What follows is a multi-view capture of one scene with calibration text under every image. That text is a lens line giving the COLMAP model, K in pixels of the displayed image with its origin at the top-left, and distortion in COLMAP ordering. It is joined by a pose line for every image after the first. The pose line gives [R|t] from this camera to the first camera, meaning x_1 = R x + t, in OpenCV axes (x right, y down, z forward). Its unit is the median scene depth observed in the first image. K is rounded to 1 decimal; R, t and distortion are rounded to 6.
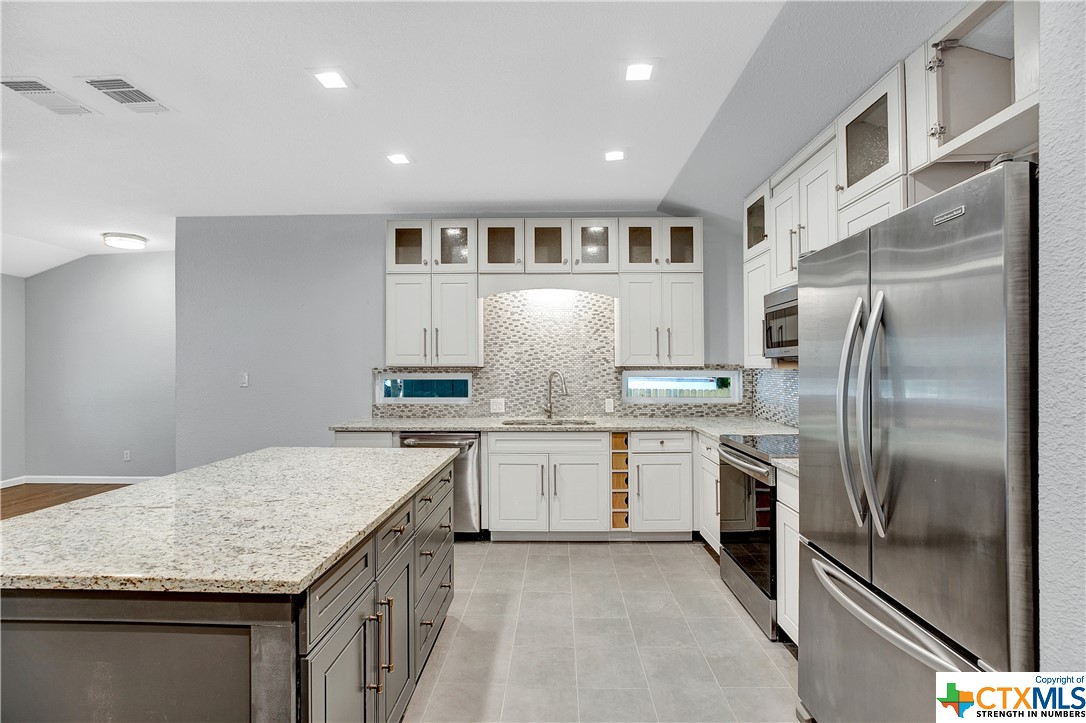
lens RADIAL K [[518.7, 0, 543.0], [0, 518.7, 361.5], [0, 0, 1]] dist [-0.002679, 0.000220]
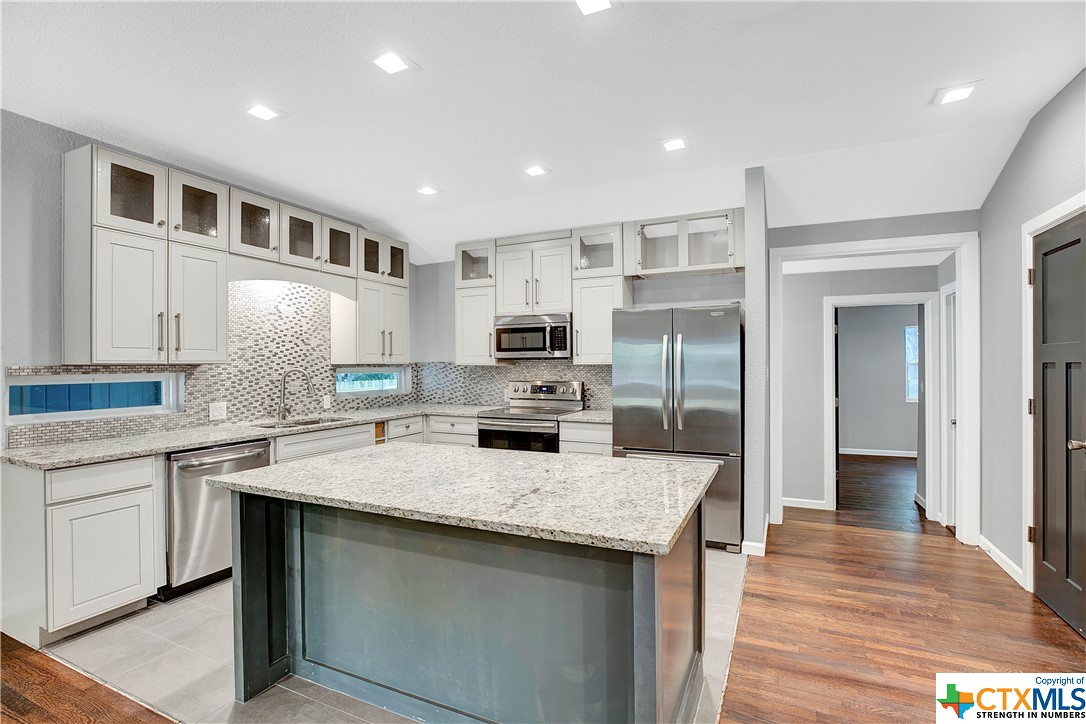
lens RADIAL K [[509.0, 0, 554.4], [0, 509.0, 362.2], [0, 0, 1]] dist [-0.002944, -0.000251]
pose [[0.400688, 0.003302, 0.916209, -0.618281], [-0.007415, 0.999972, -0.000361, 0.002825], [-0.916185, -0.006649, 0.400701, 0.178872]]
